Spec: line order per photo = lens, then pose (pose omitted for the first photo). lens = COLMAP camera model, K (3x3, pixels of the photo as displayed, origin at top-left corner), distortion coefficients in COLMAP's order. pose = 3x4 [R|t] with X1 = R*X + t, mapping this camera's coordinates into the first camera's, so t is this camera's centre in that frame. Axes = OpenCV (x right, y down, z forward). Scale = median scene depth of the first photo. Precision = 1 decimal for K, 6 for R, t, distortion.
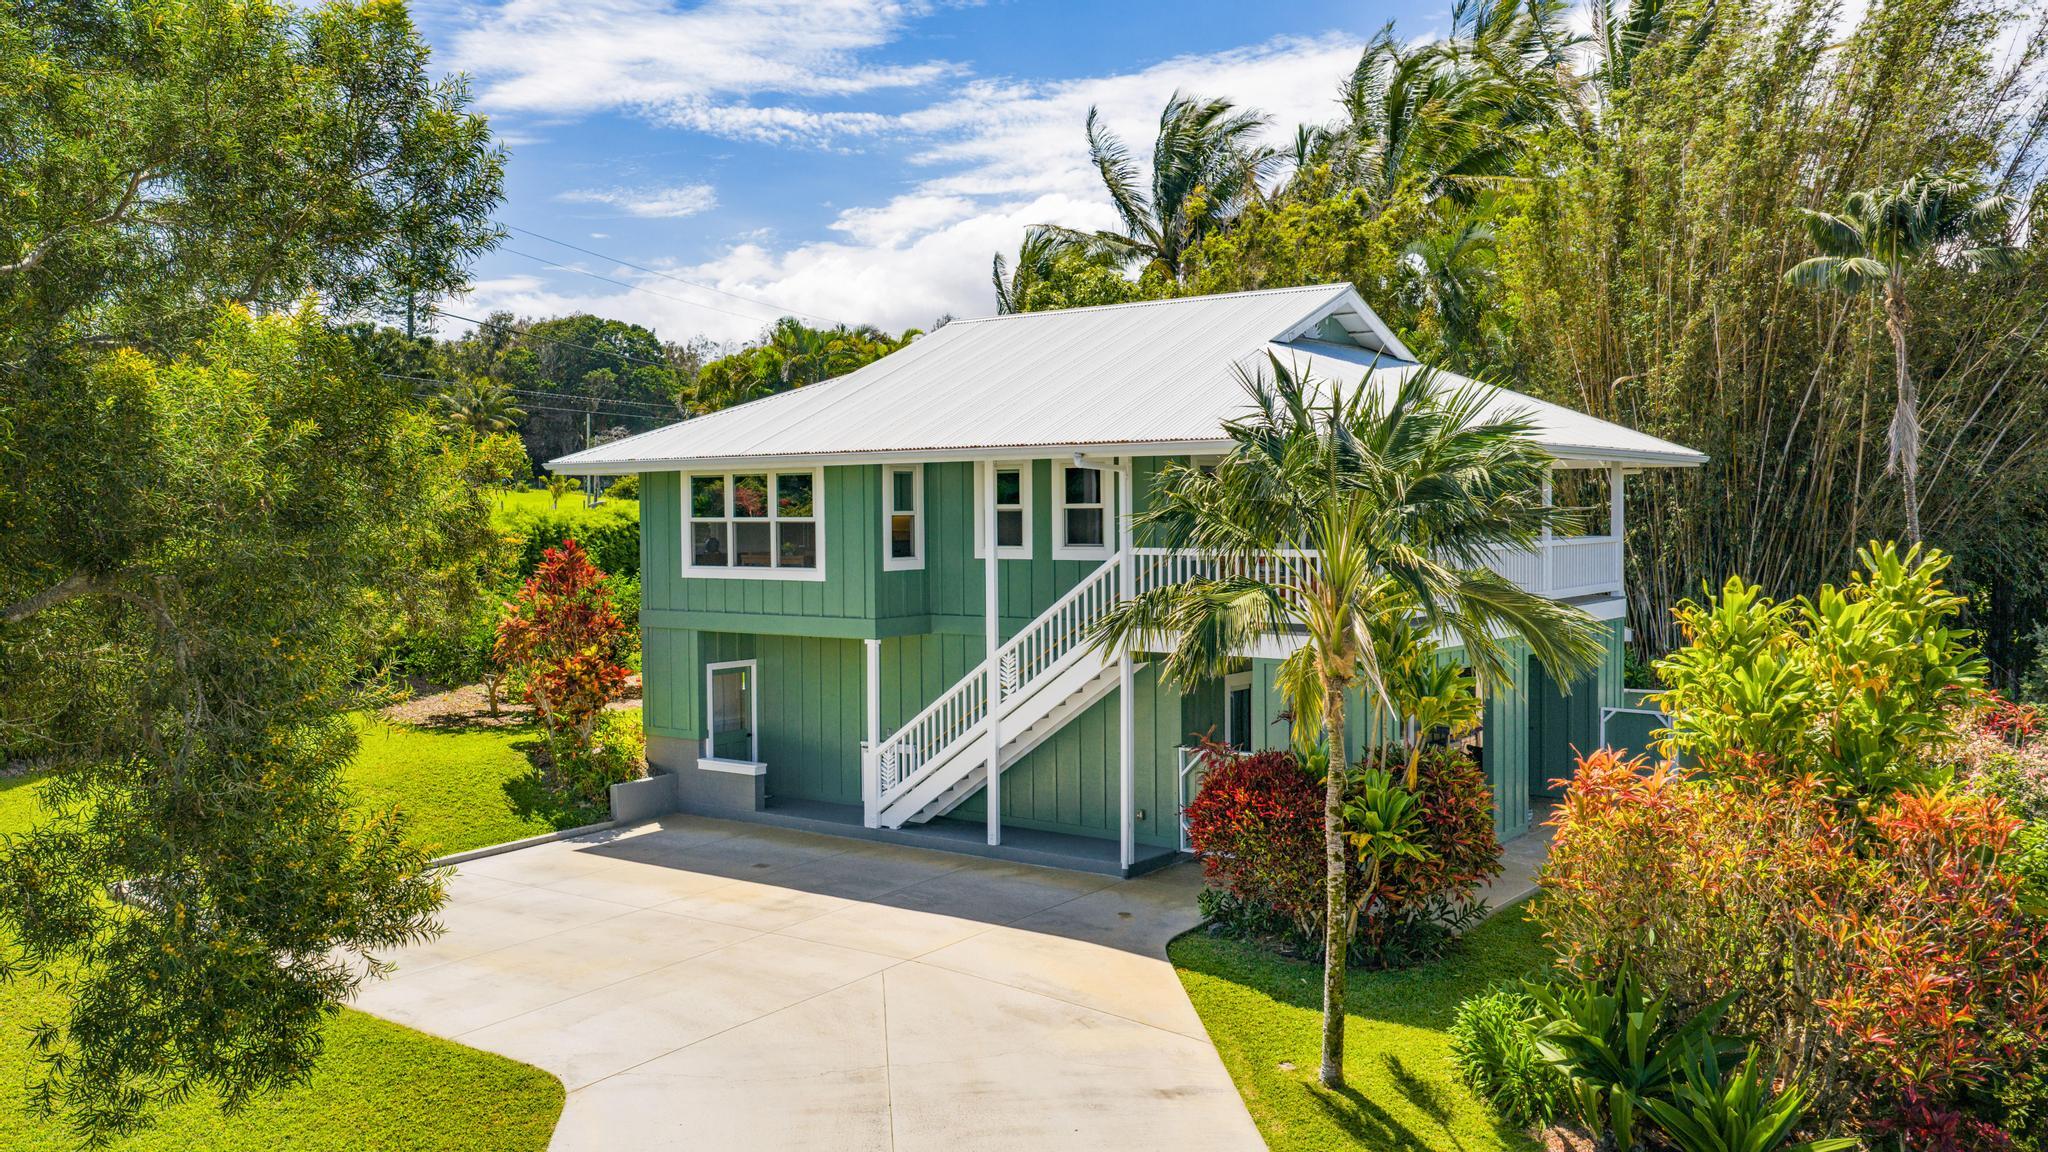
lens RADIAL K [[1667.7, 0, 1024.0], [0, 1667.7, 576.0], [0, 0, 1]] dist [-0.000880, -0.006397]
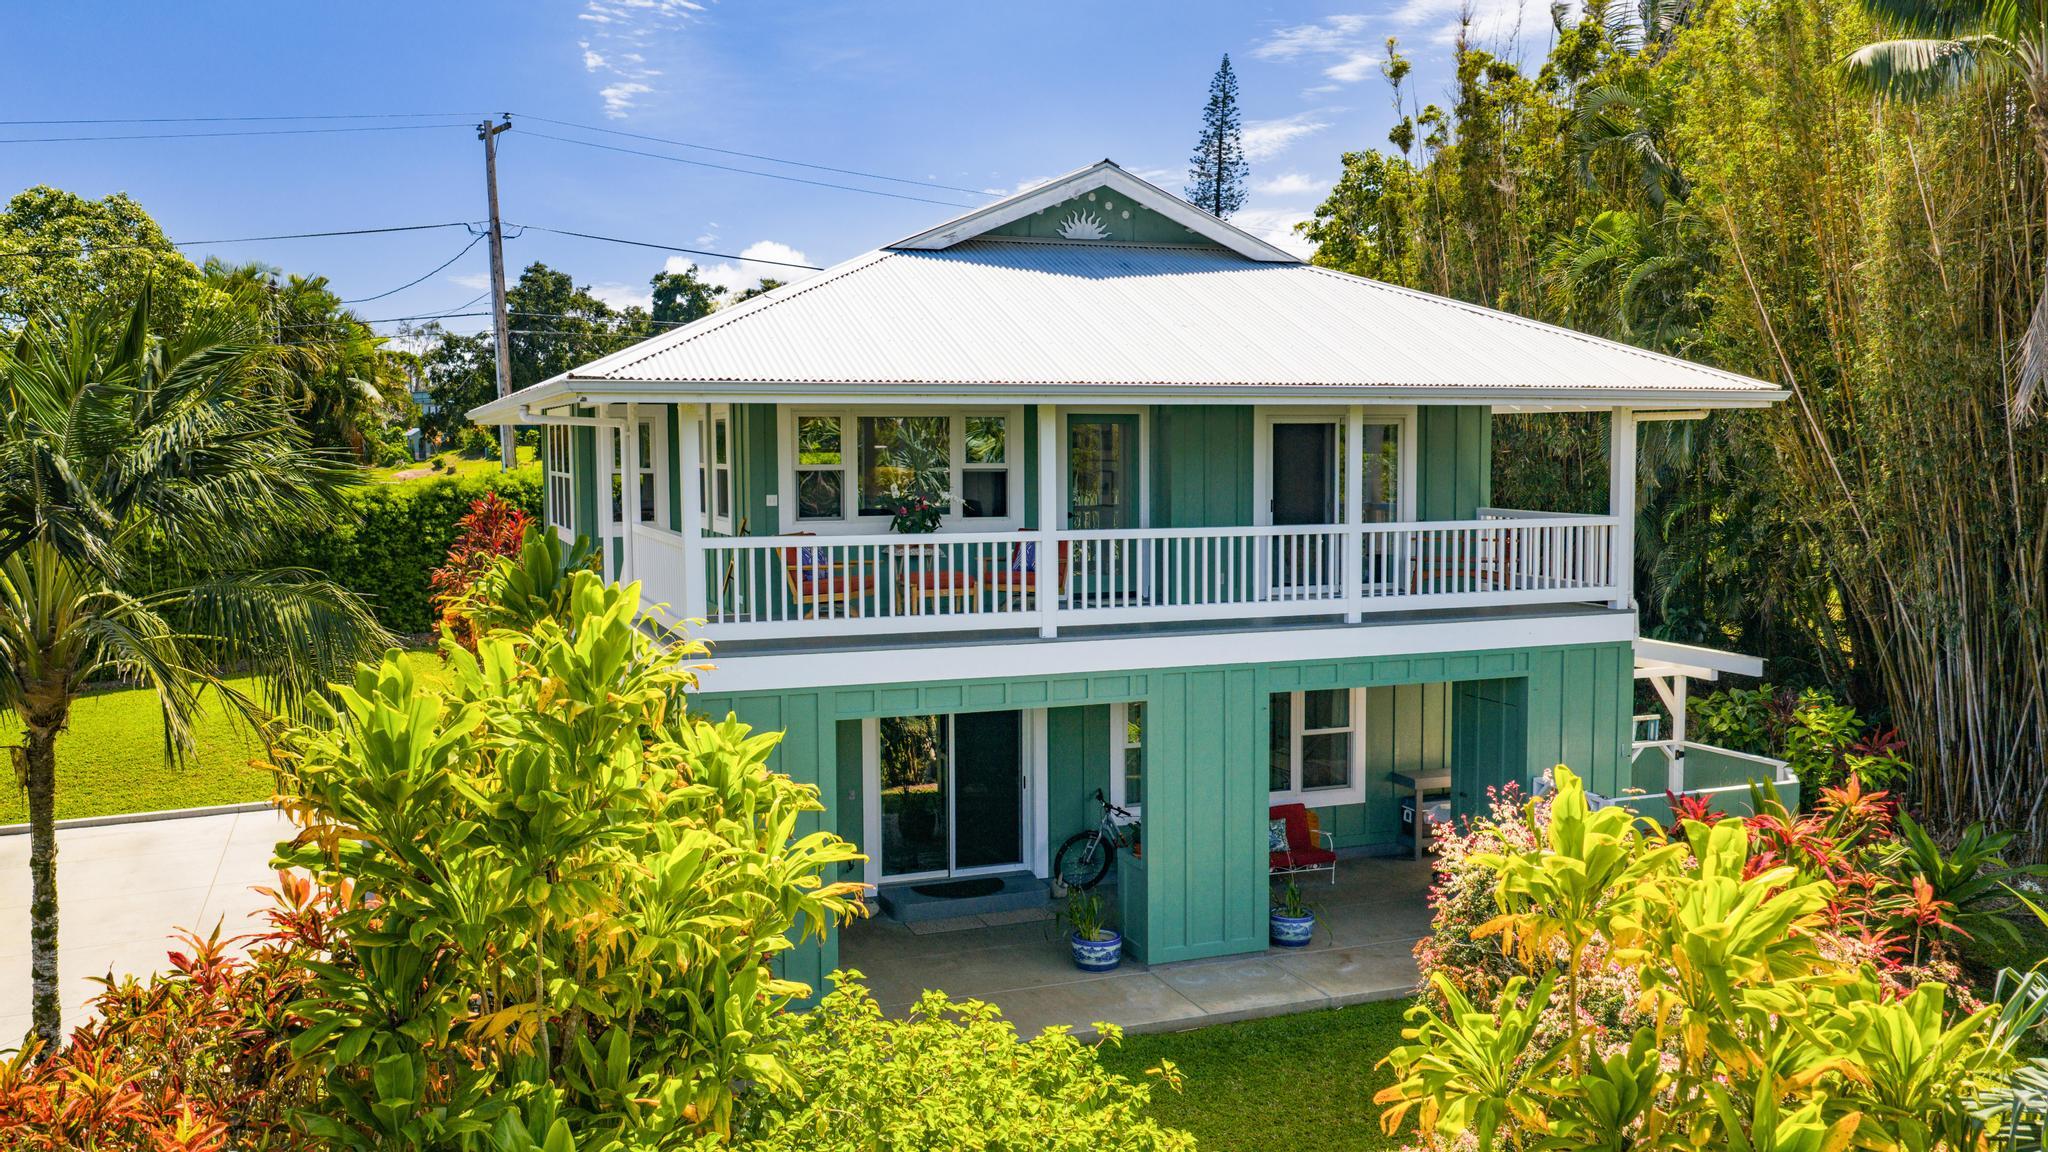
lens RADIAL K [[1667.7, 0, 1024.0], [0, 1667.7, 576.0], [0, 0, 1]] dist [-0.000880, -0.006397]
pose [[0.842501, 0.045078, -0.536806, 0.534060], [-0.022060, 0.998544, 0.049230, -0.028149], [0.538244, -0.029635, 0.842268, 0.358004]]
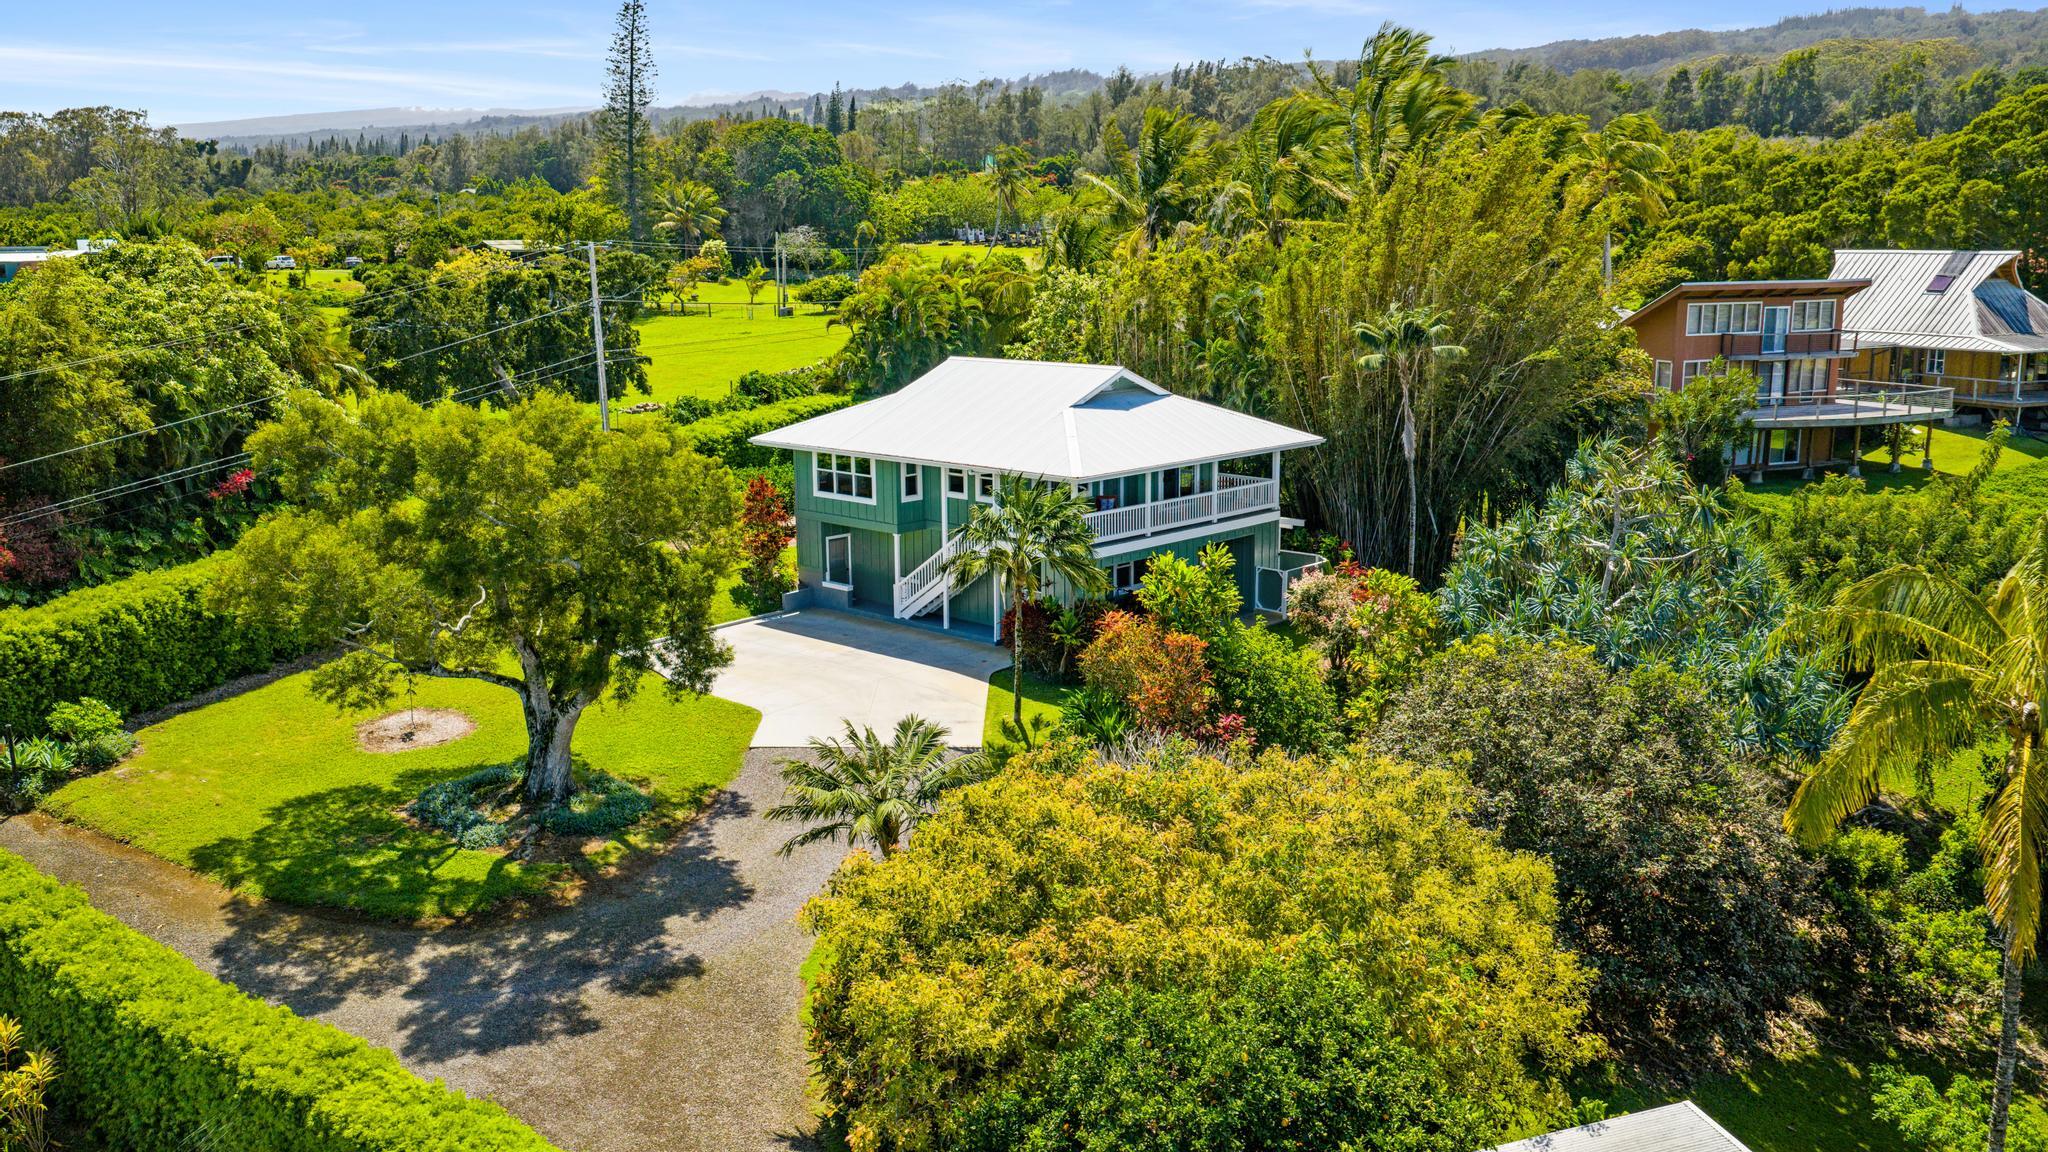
lens RADIAL K [[1667.7, 0, 1024.0], [0, 1667.7, 576.0], [0, 0, 1]] dist [-0.000880, -0.006397]
pose [[0.993465, 0.024172, -0.111546, 0.296044], [-0.005954, 0.986963, 0.160840, -0.240394], [0.113980, -0.159125, 0.980657, -1.048571]]
